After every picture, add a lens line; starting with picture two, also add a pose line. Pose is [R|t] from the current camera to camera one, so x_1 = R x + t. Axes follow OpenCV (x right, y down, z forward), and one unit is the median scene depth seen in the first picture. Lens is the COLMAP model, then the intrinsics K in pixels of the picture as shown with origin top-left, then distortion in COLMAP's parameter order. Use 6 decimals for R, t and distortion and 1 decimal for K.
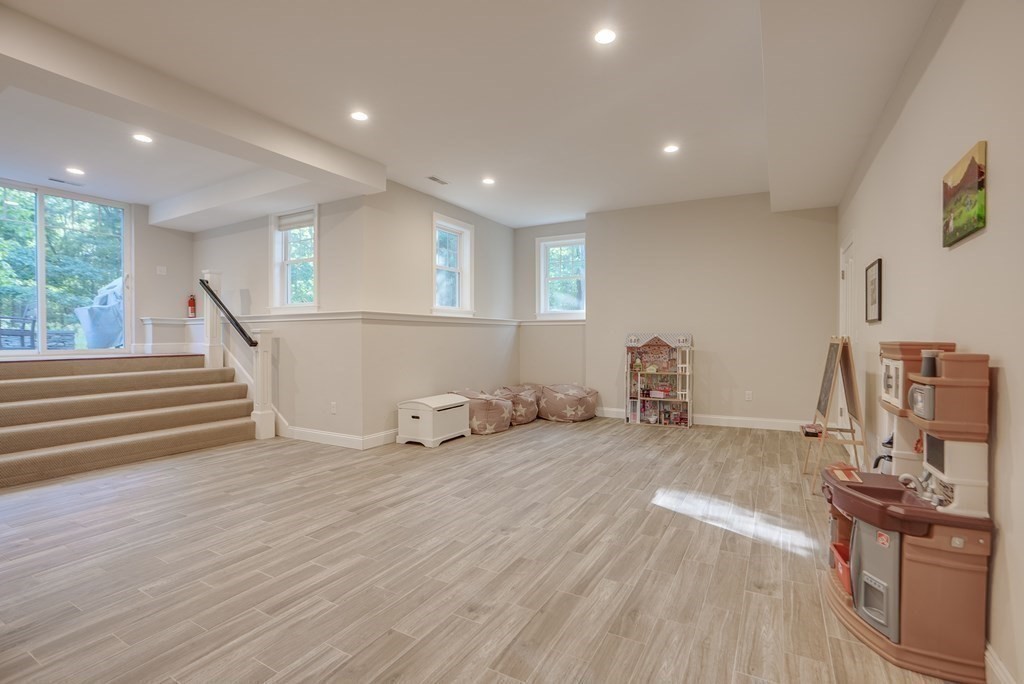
lens RADIAL K [[485.2, 0, 515.1], [0, 485.2, 347.9], [0, 0, 1]] dist [-0.043141, 0.011546]
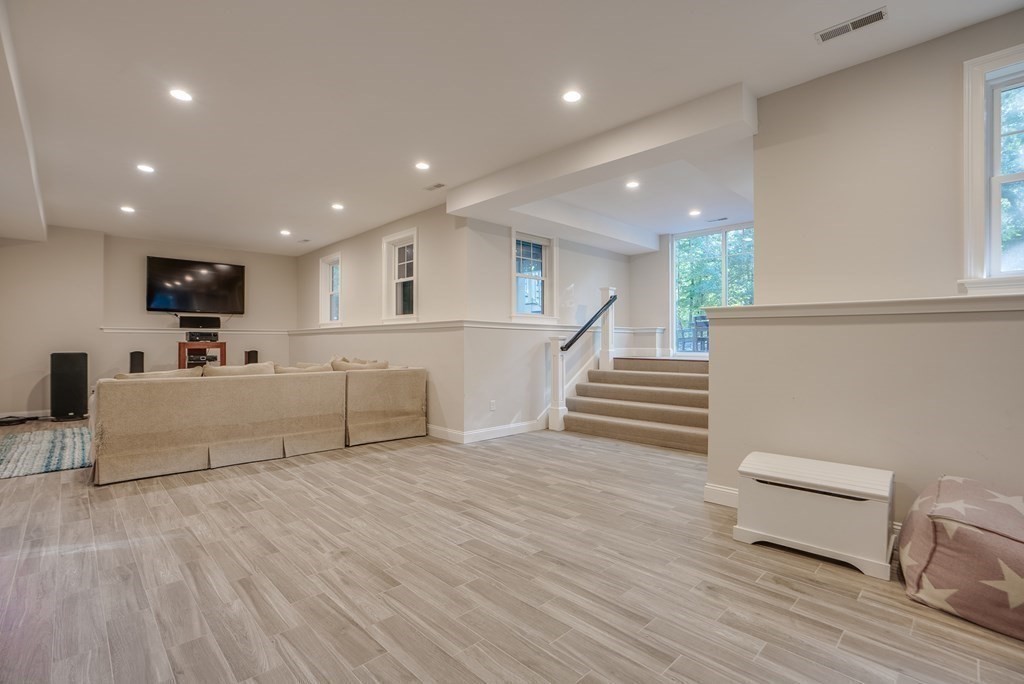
lens RADIAL K [[485.2, 0, 519.9], [0, 485.2, 335.7], [0, 0, 1]] dist [-0.043141, 0.011546]
pose [[-0.300075, -0.018390, -0.953738, 0.702632], [-0.022172, 0.999679, -0.012300, -0.028527], [0.953658, 0.017455, -0.300386, 1.486009]]
